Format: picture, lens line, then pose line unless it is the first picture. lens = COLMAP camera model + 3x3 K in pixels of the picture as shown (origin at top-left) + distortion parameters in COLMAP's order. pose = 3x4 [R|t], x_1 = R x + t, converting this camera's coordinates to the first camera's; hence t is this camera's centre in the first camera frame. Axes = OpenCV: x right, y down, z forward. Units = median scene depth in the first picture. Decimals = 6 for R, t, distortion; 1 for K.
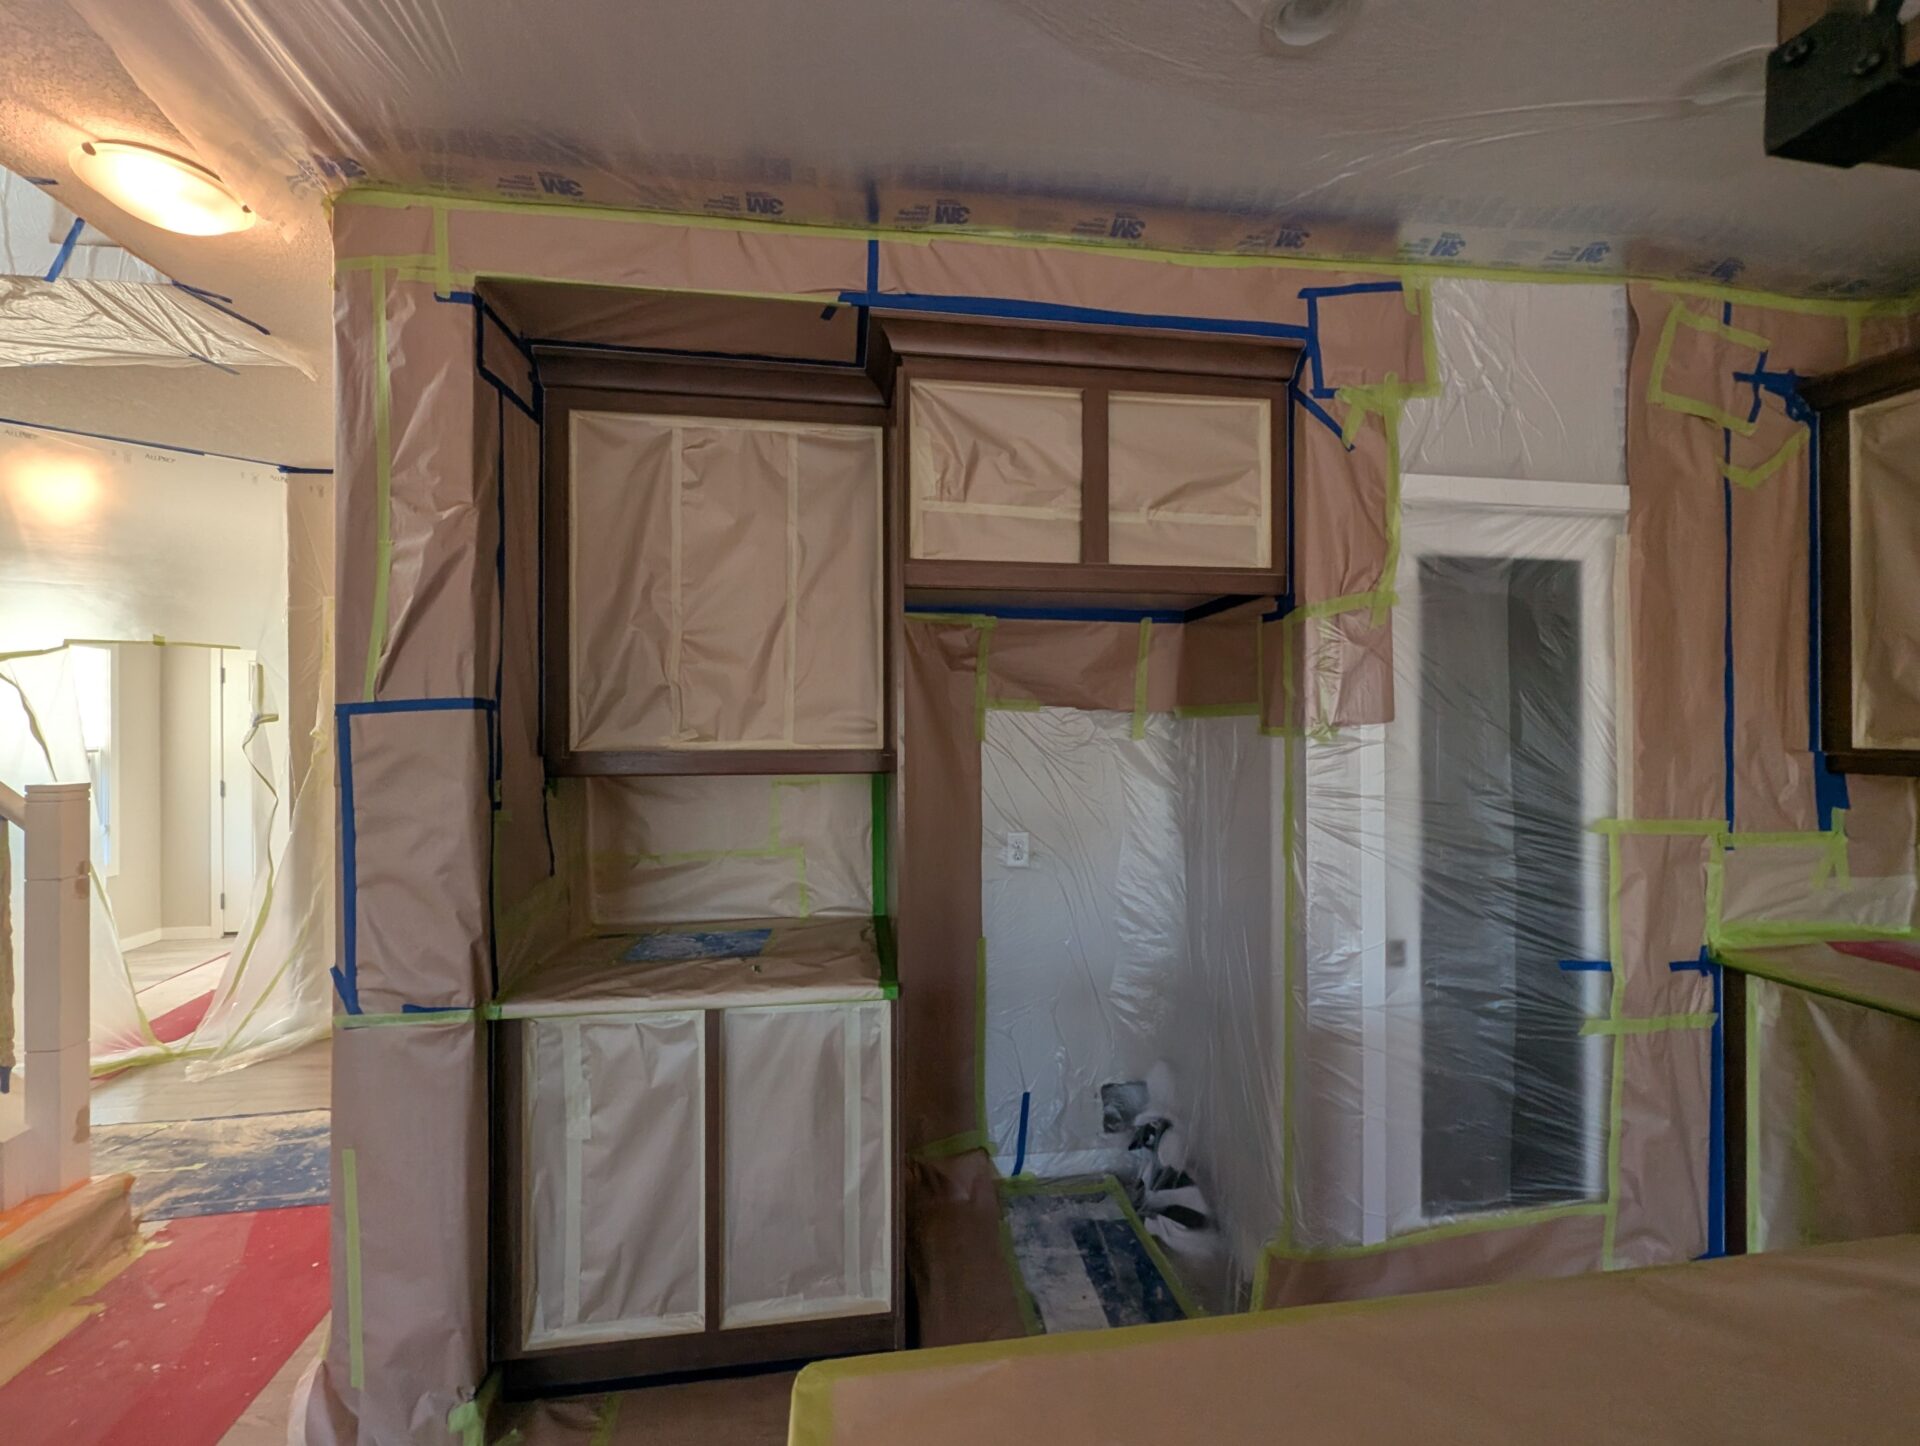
lens RADIAL K [[778.9, 0, 961.5], [0, 778.9, 721.6], [0, 0, 1]] dist [0.011132, 0.000398]
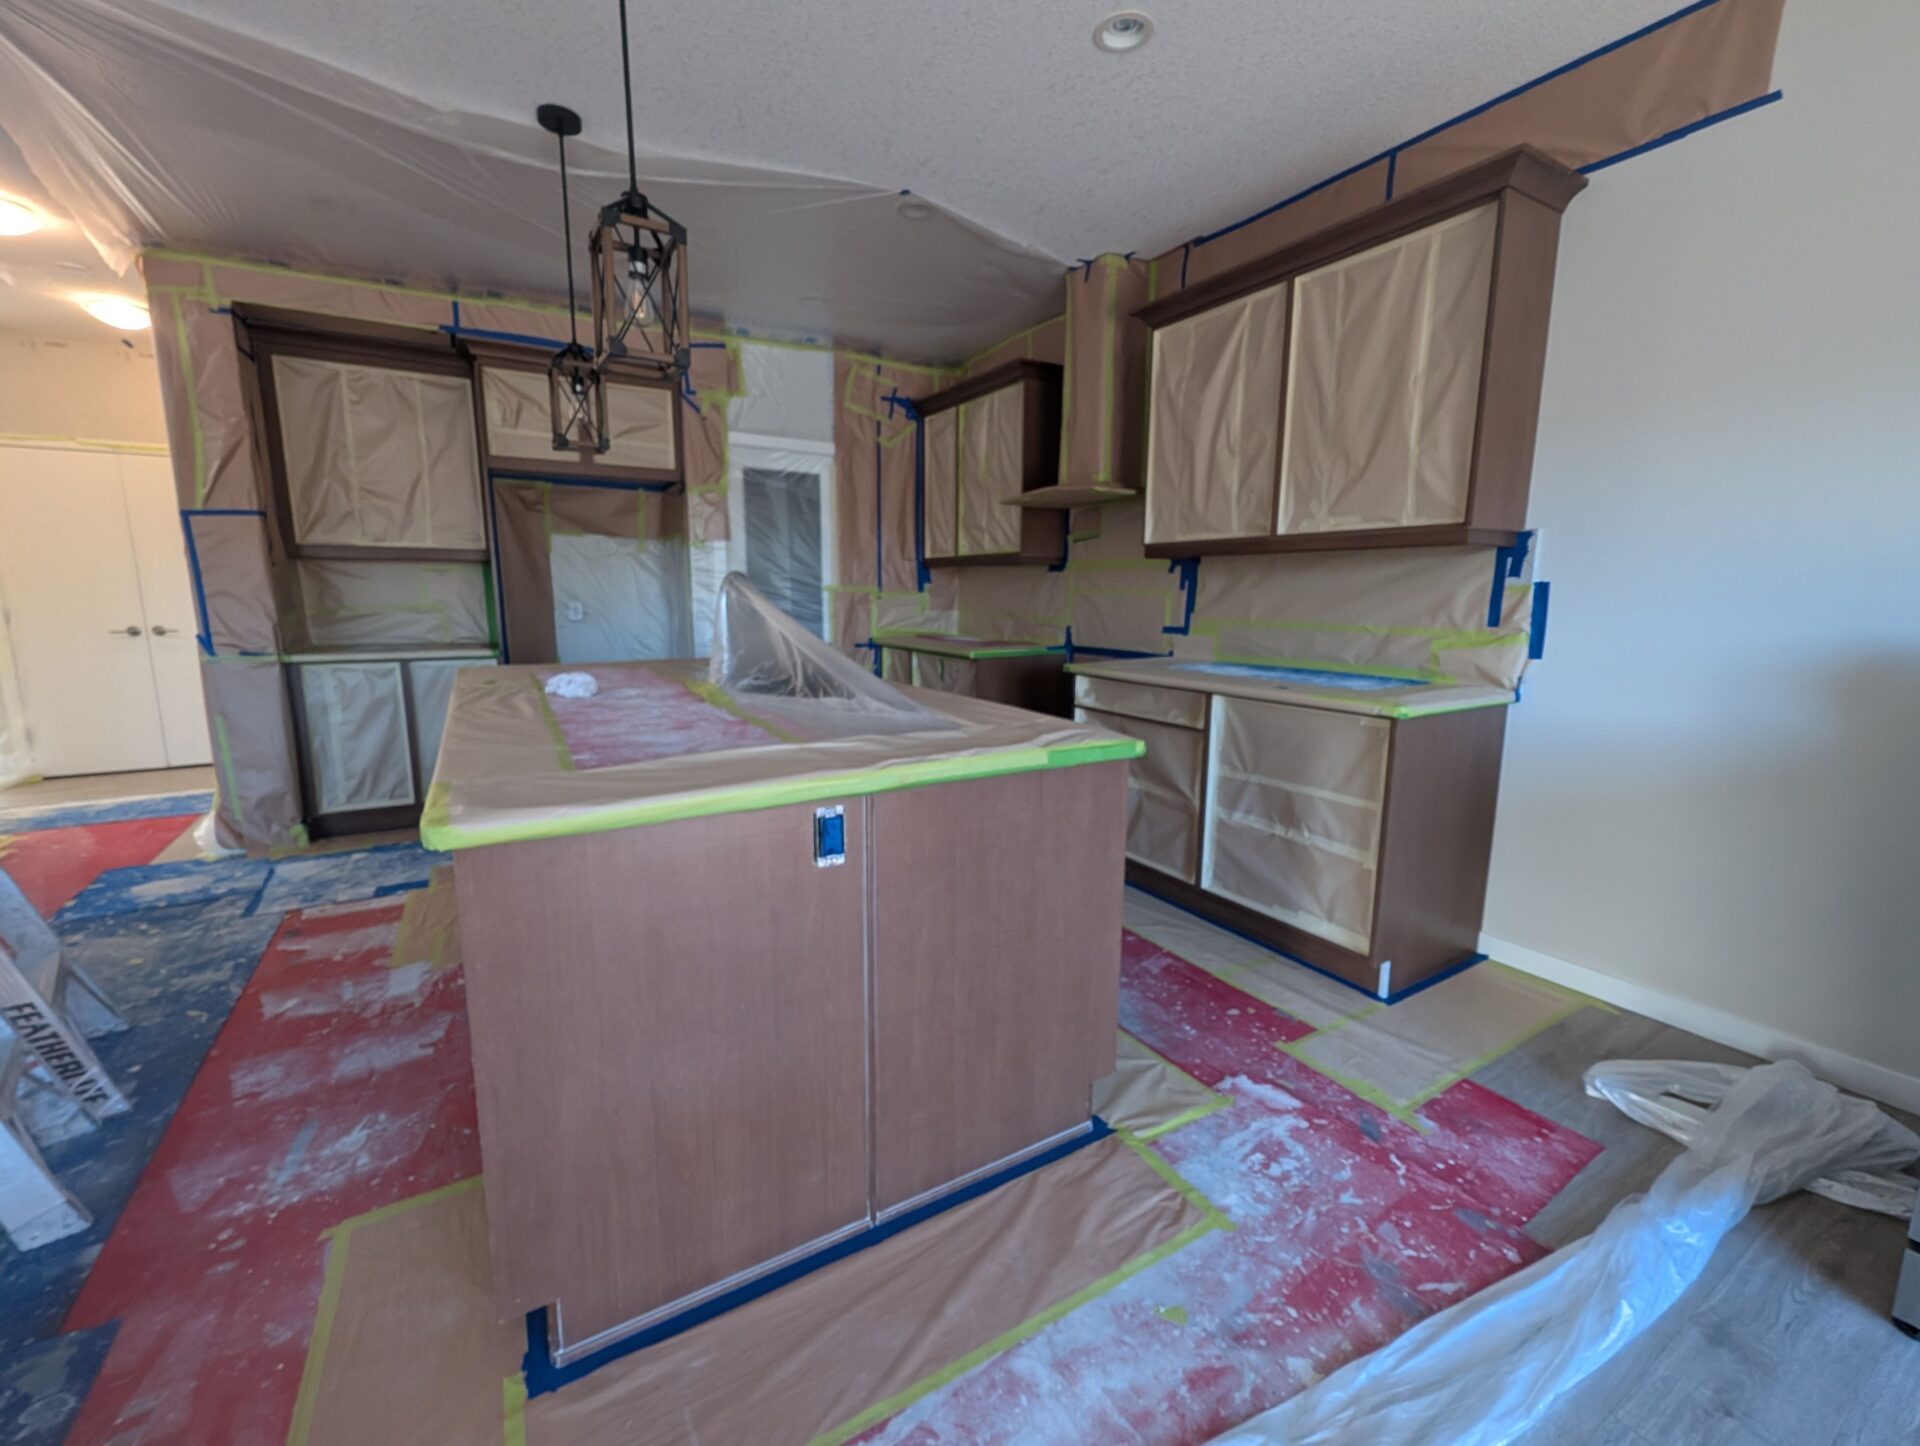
lens RADIAL K [[778.9, 0, 942.9], [0, 778.9, 712.6], [0, 0, 1]] dist [0.011132, 0.000398]
pose [[0.926338, -0.053735, 0.372841, 0.233773], [-0.005663, 0.987675, 0.156416, 0.139845], [-0.376651, -0.147005, 0.914616, -1.455165]]
